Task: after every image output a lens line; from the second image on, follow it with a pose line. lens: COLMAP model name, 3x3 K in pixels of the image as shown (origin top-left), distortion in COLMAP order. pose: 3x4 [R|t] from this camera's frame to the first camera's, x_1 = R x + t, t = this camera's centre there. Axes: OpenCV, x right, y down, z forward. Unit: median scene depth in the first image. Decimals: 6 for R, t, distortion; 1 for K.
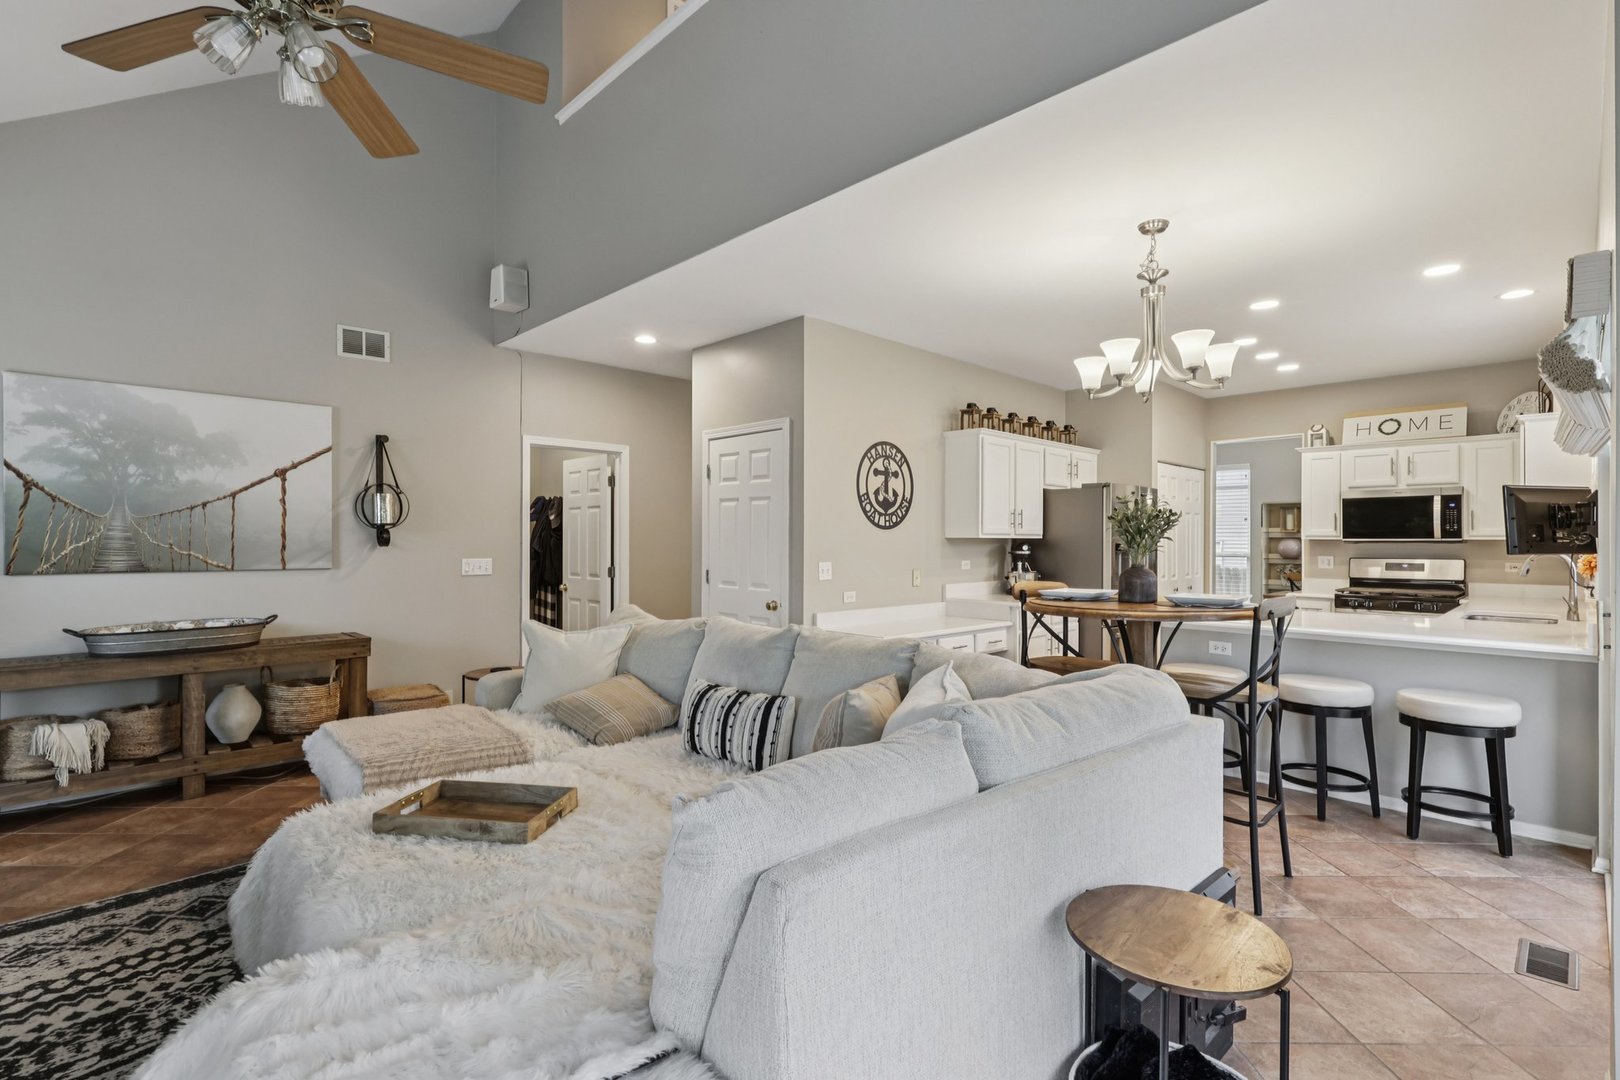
lens RADIAL K [[750.7, 0, 810.9], [0, 750.7, 535.4], [0, 0, 1]] dist [-0.003678, 0.000647]
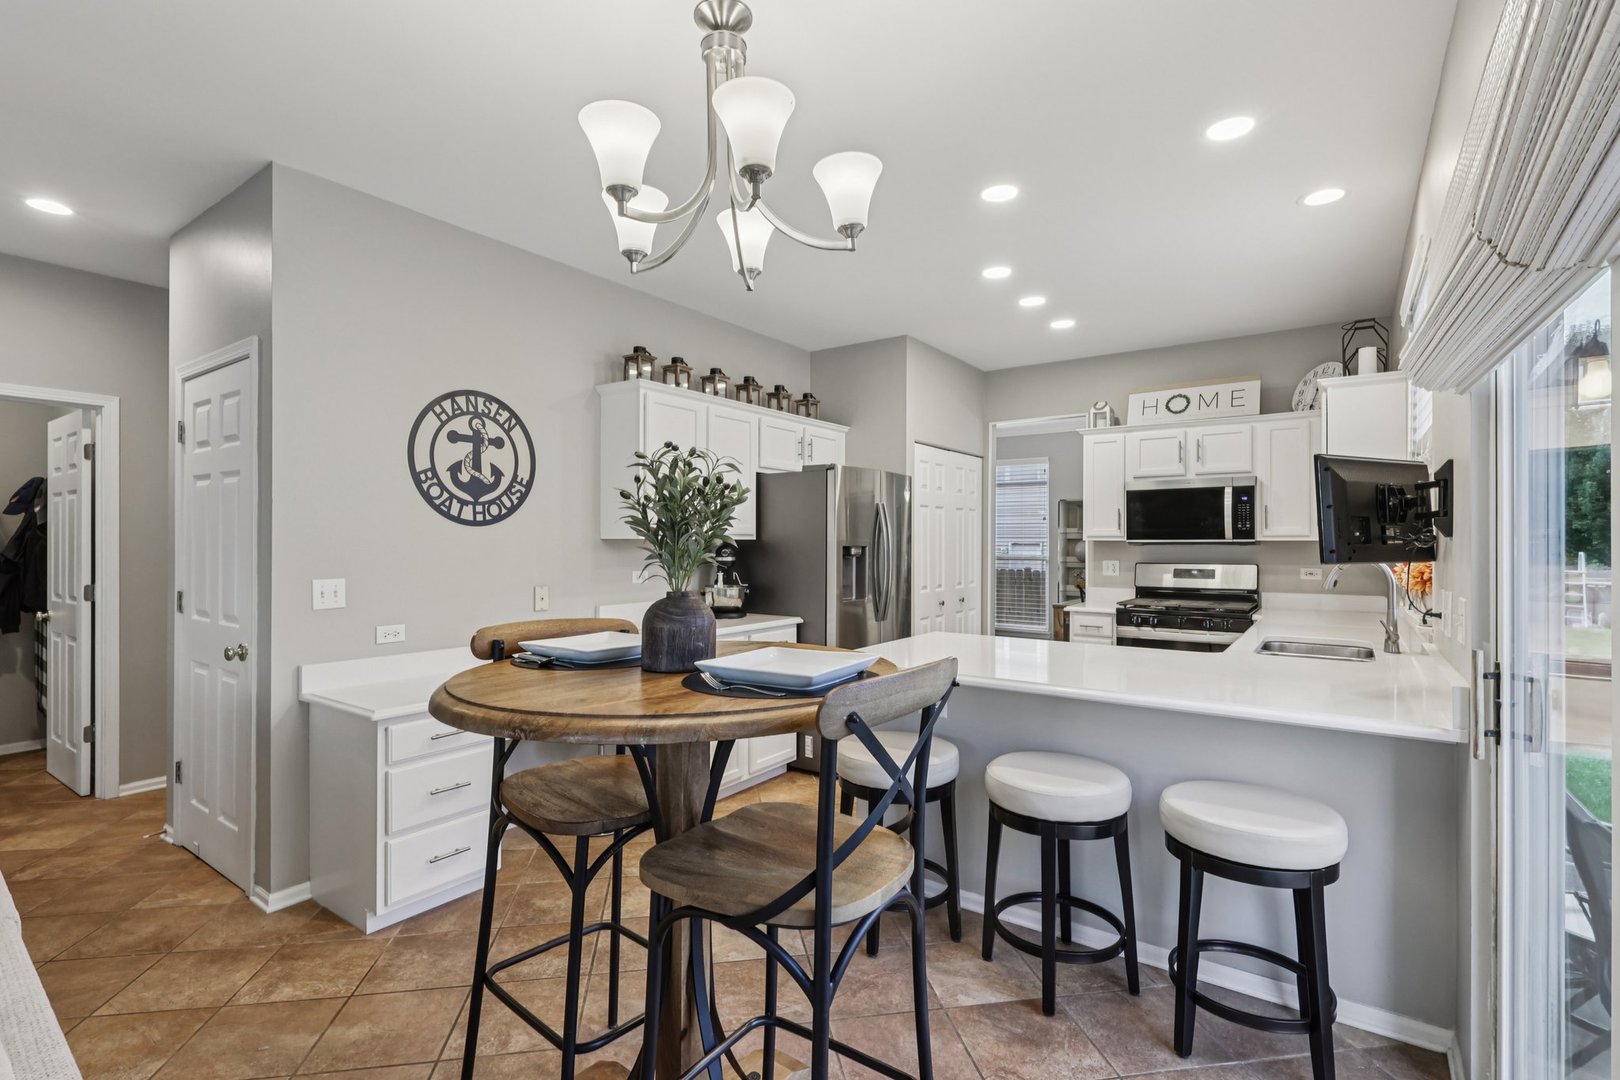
lens RADIAL K [[750.7, 0, 808.2], [0, 750.7, 539.2], [0, 0, 1]] dist [-0.003678, 0.000647]
pose [[0.983814, -0.000977, 0.179192, 0.261334], [0.000569, 0.999997, 0.002332, 0.002042], [-0.179194, -0.002192, 0.983811, 0.303955]]
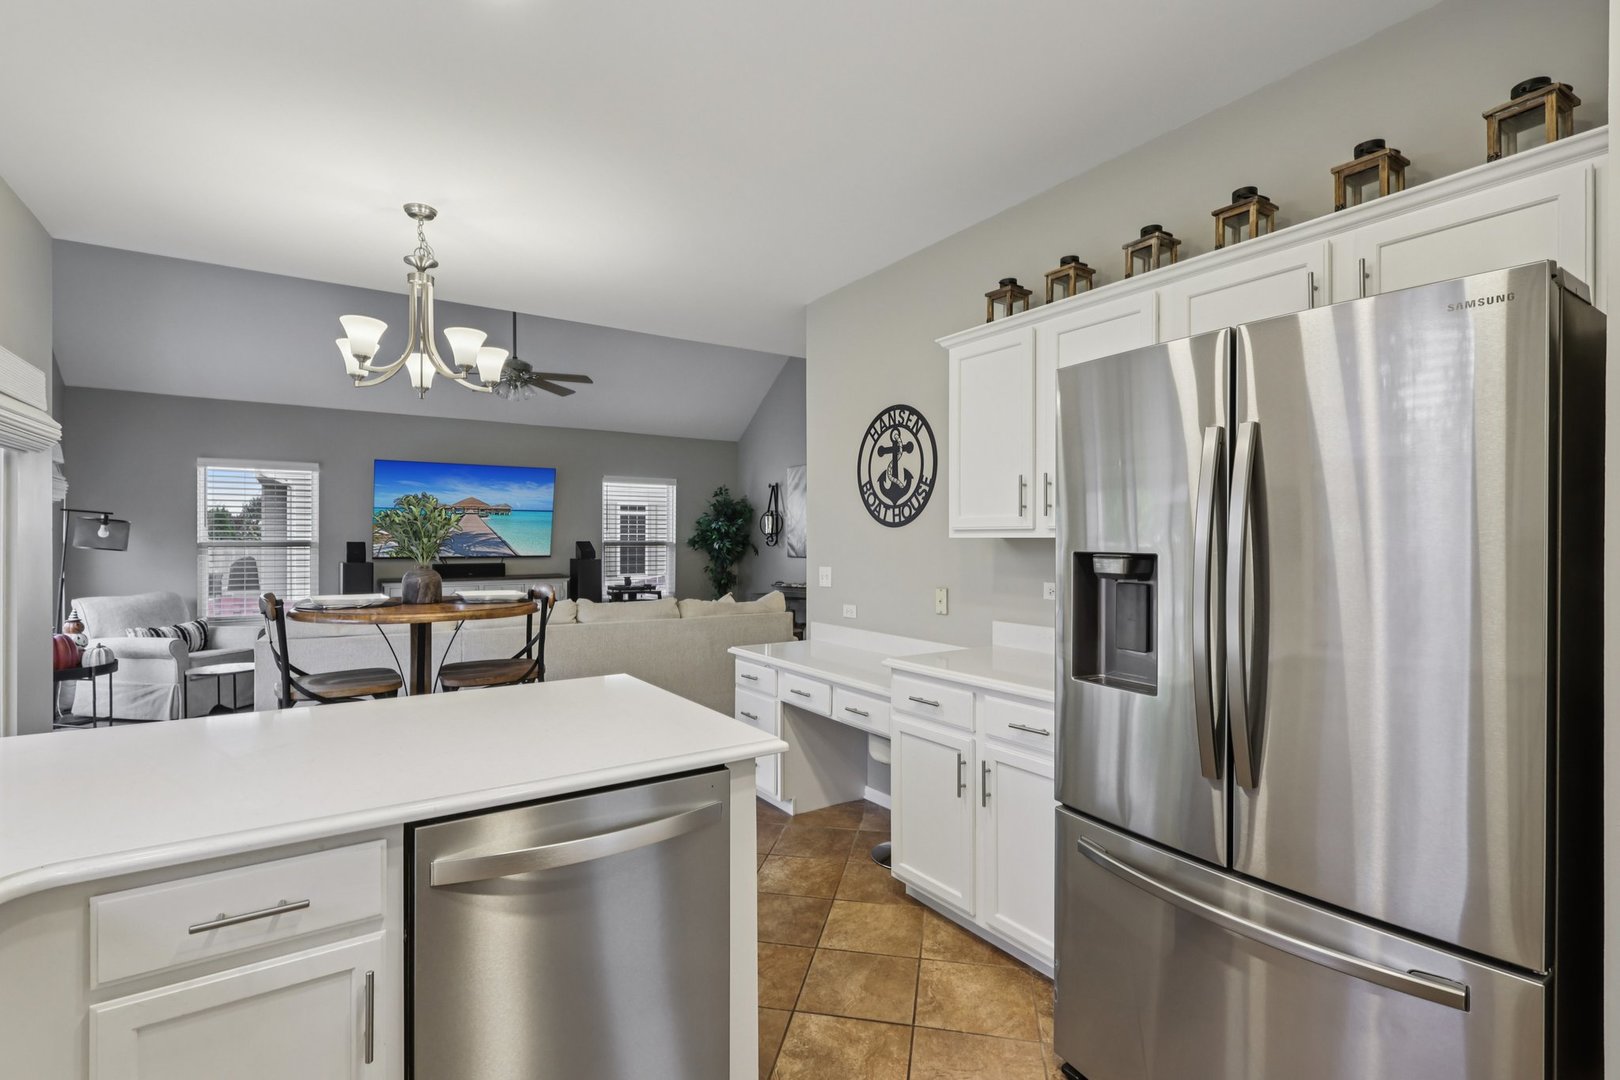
lens RADIAL K [[750.7, 0, 810.9], [0, 750.7, 540.9], [0, 0, 1]] dist [-0.003678, 0.000647]
pose [[-0.182943, -0.002319, -0.983121, 0.807876], [0.004355, 0.999985, -0.003170, 0.006992], [0.983114, -0.004861, -0.182930, 1.032874]]
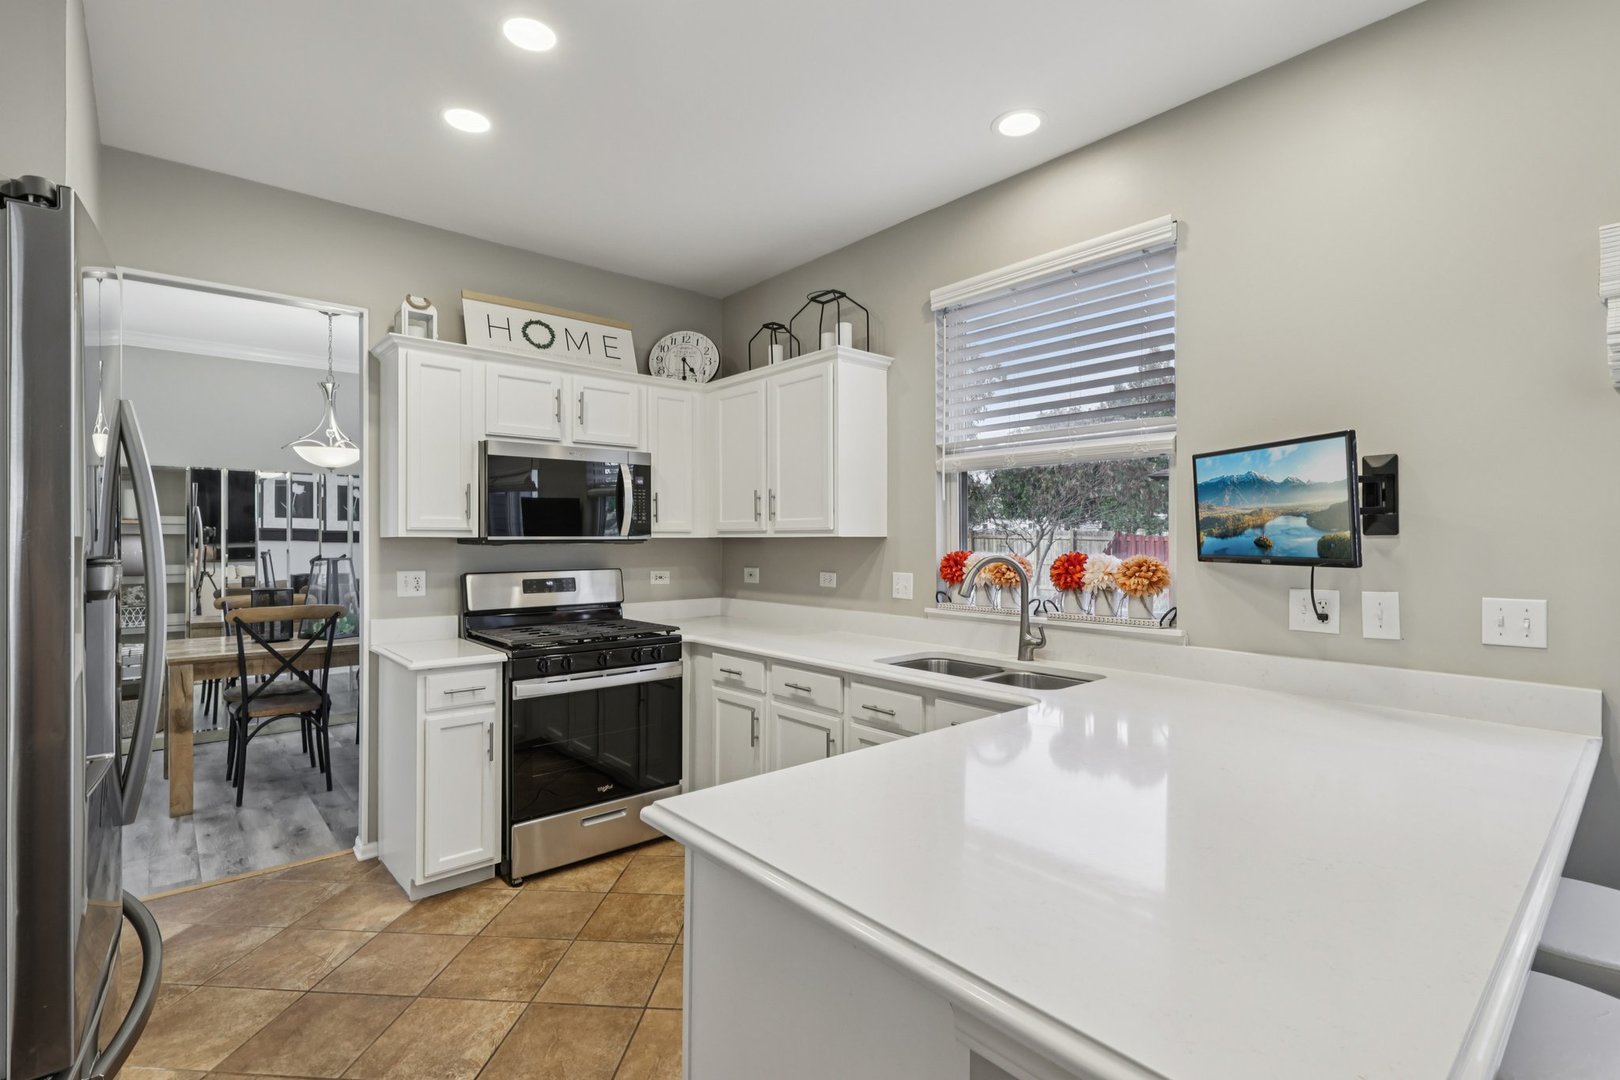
lens RADIAL K [[750.7, 0, 810.2], [0, 750.7, 538.7], [0, 0, 1]] dist [-0.003678, 0.000647]
pose [[0.057136, -0.000273, 0.998366, 0.268458], [-0.004797, 0.999988, 0.000548, 0.005981], [-0.998355, -0.004821, 0.057134, 0.898298]]
